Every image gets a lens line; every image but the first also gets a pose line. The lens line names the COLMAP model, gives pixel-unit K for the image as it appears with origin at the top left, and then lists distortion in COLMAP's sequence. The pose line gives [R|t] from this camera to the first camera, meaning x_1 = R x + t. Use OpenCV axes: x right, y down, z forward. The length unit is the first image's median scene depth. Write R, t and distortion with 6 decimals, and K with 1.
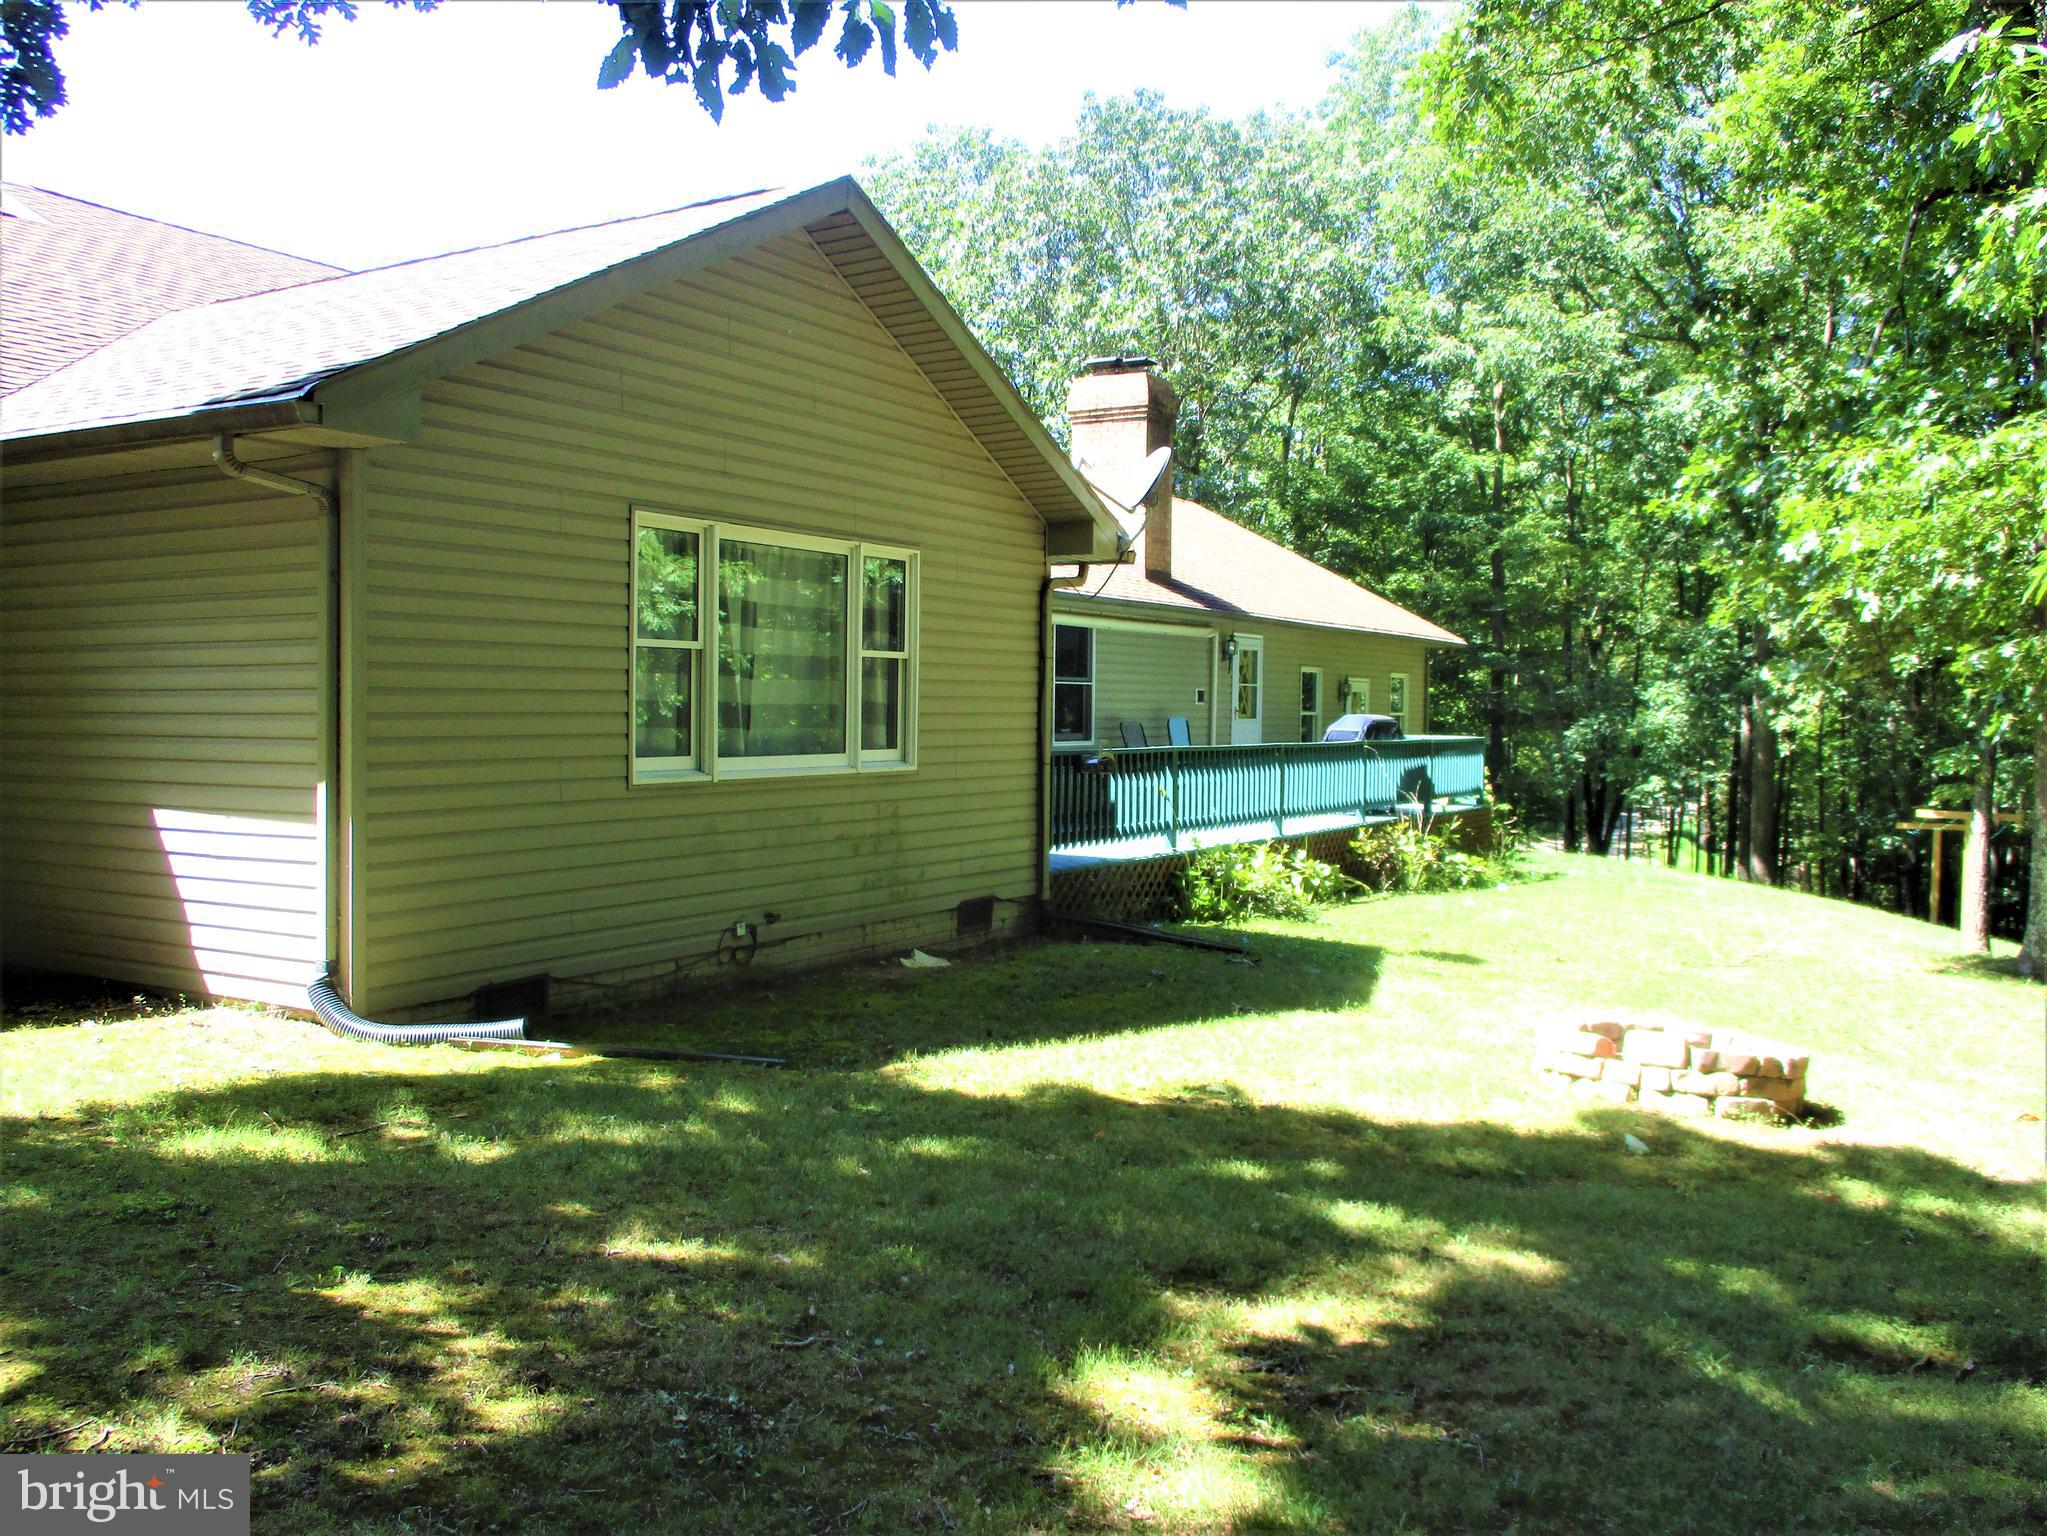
lens RADIAL K [[1707.0, 0, 1019.8], [0, 1707.0, 766.1], [0, 0, 1]] dist [-0.028987, 0.010366]
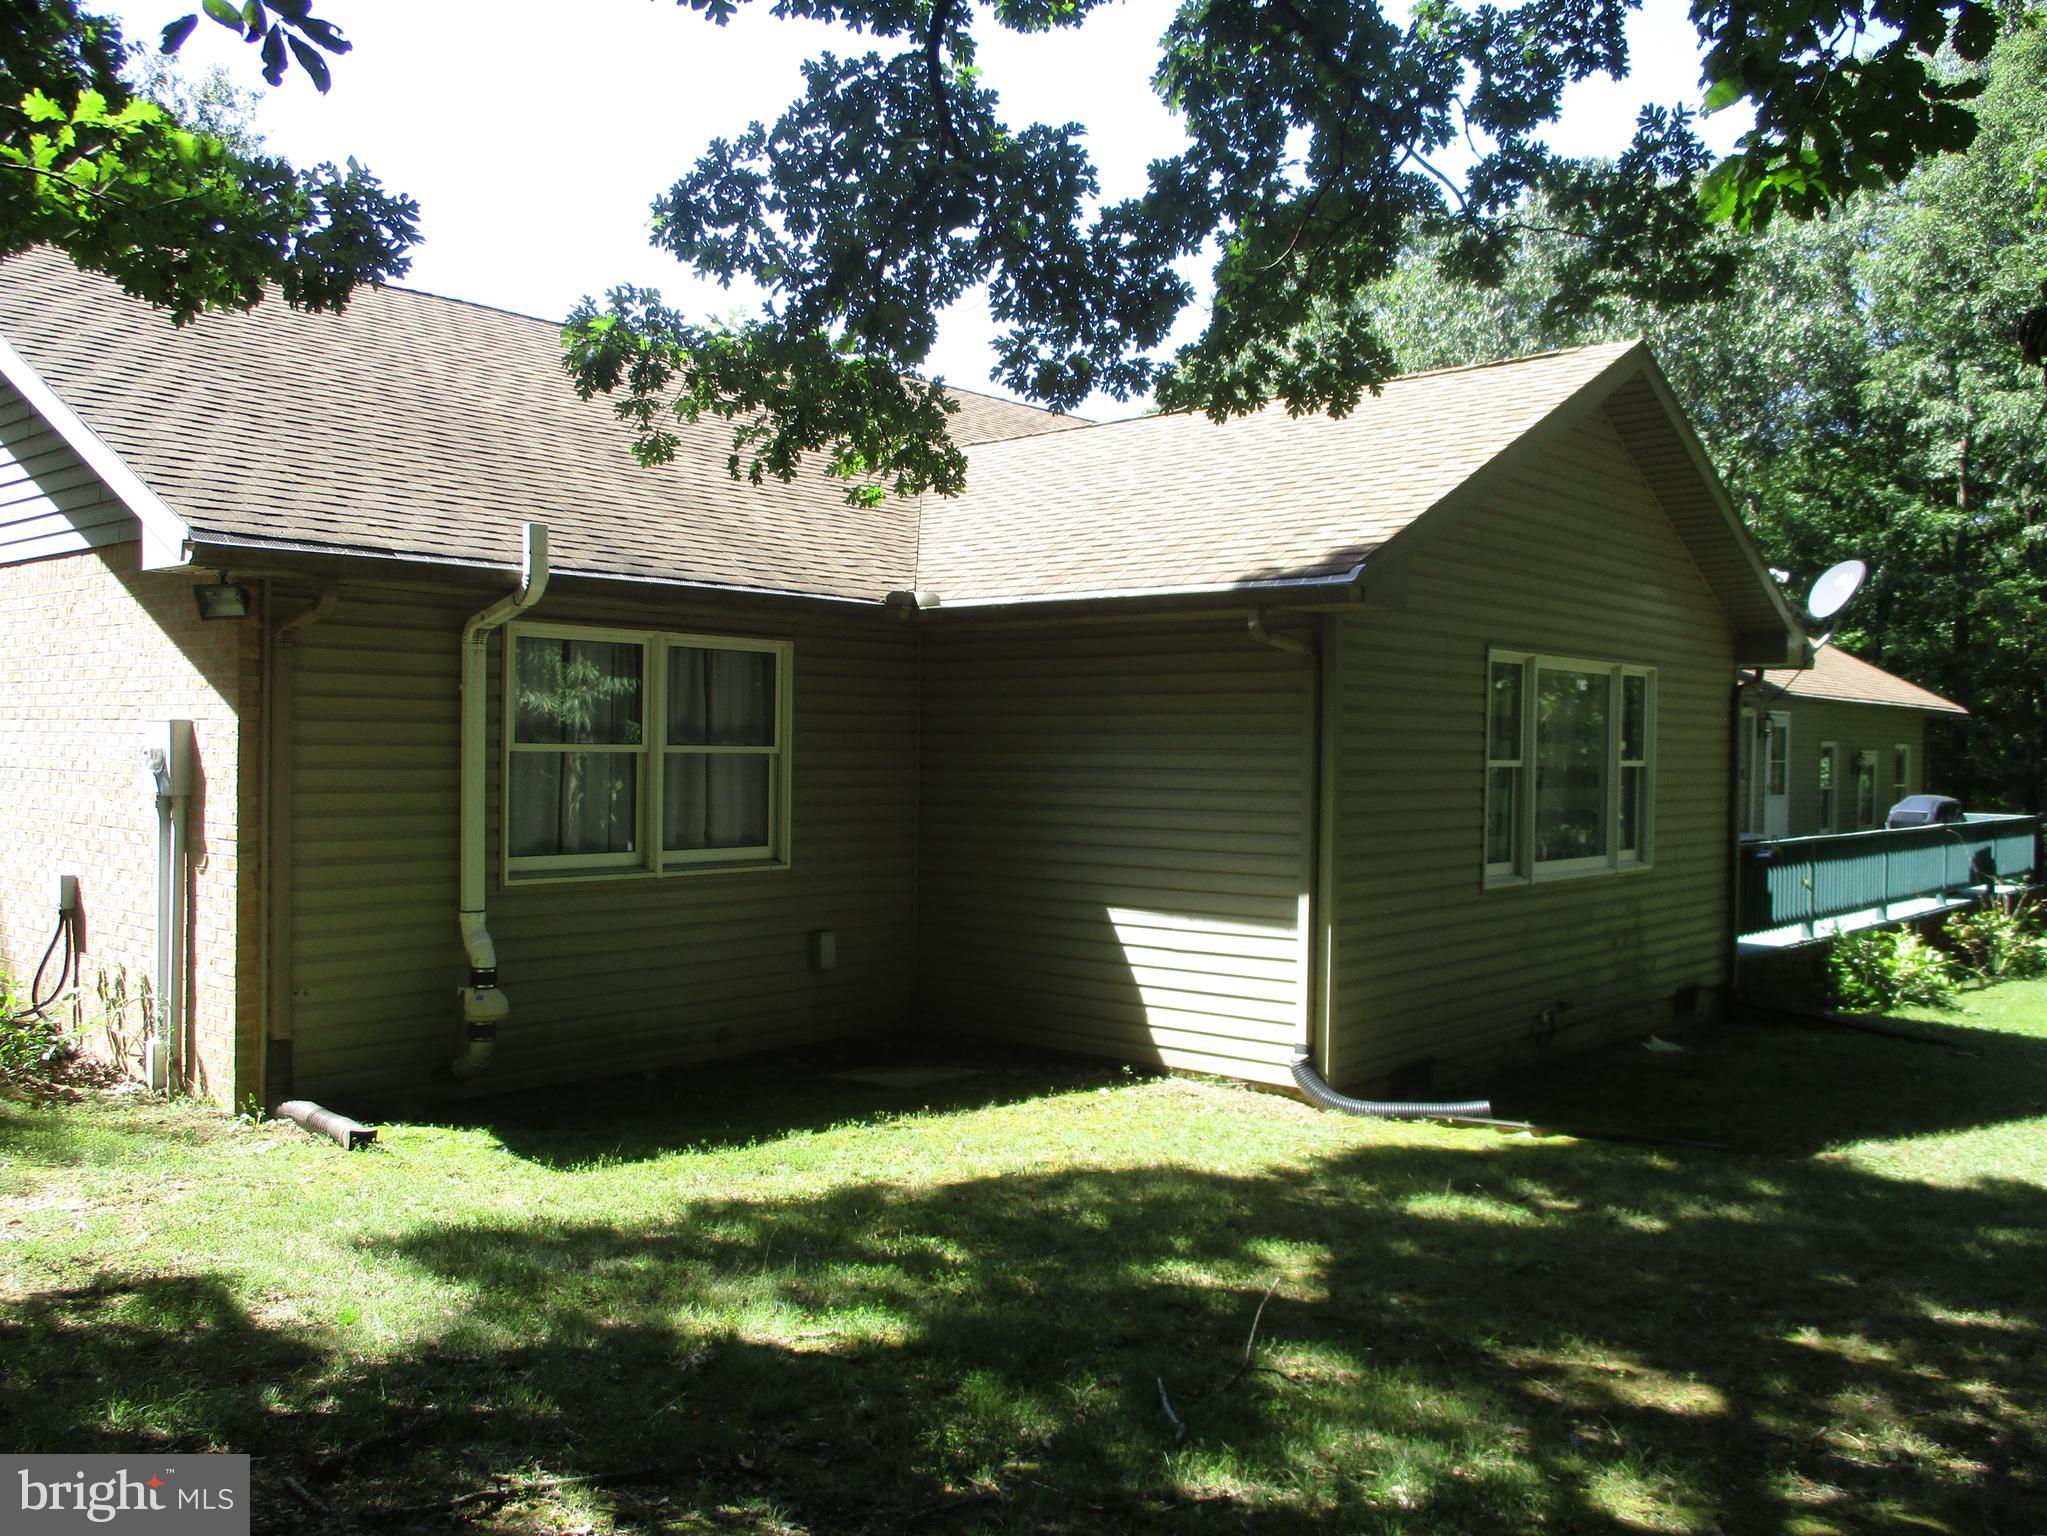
lens RADIAL K [[1707.0, 0, 1019.8], [0, 1707.0, 766.1], [0, 0, 1]] dist [-0.028987, 0.010366]
pose [[0.983664, 0.007262, -0.179866, -0.234204], [-0.011764, 0.999643, -0.023978, -0.028781], [0.179627, 0.025702, 0.983399, -0.123447]]
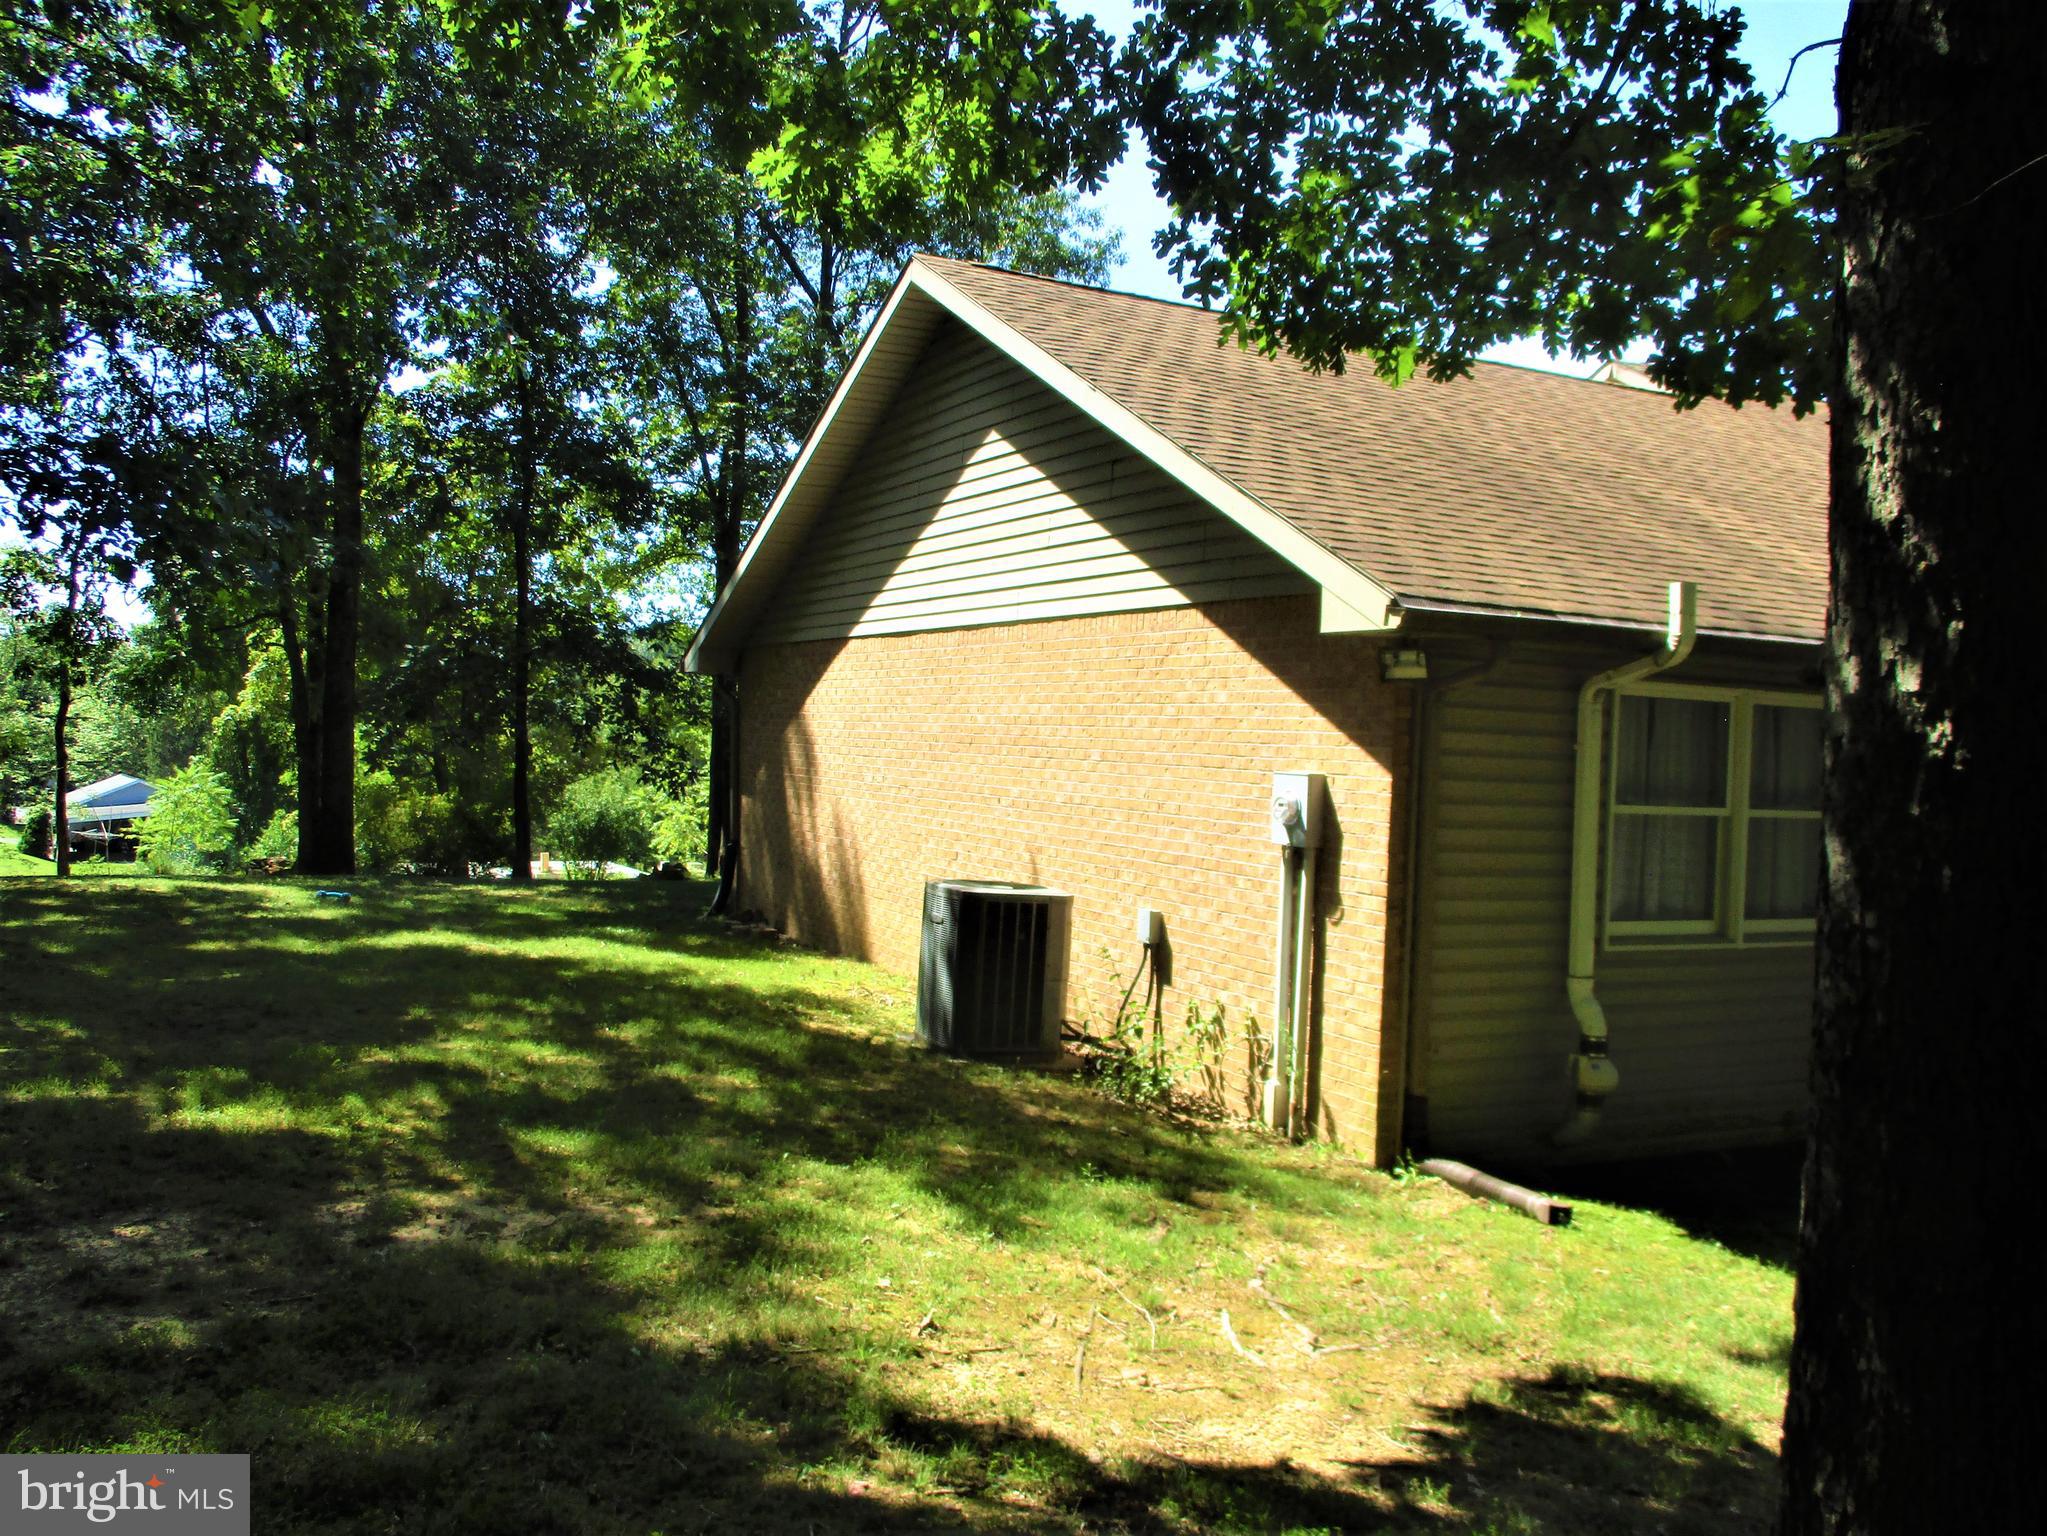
lens RADIAL K [[1707.0, 0, 1019.8], [0, 1707.0, 766.1], [0, 0, 1]] dist [-0.028987, 0.010366]
pose [[0.849801, 0.034956, -0.525943, -0.434907], [-0.053809, 0.998339, -0.020590, -0.042922], [0.524350, 0.045797, 0.850270, -0.184100]]
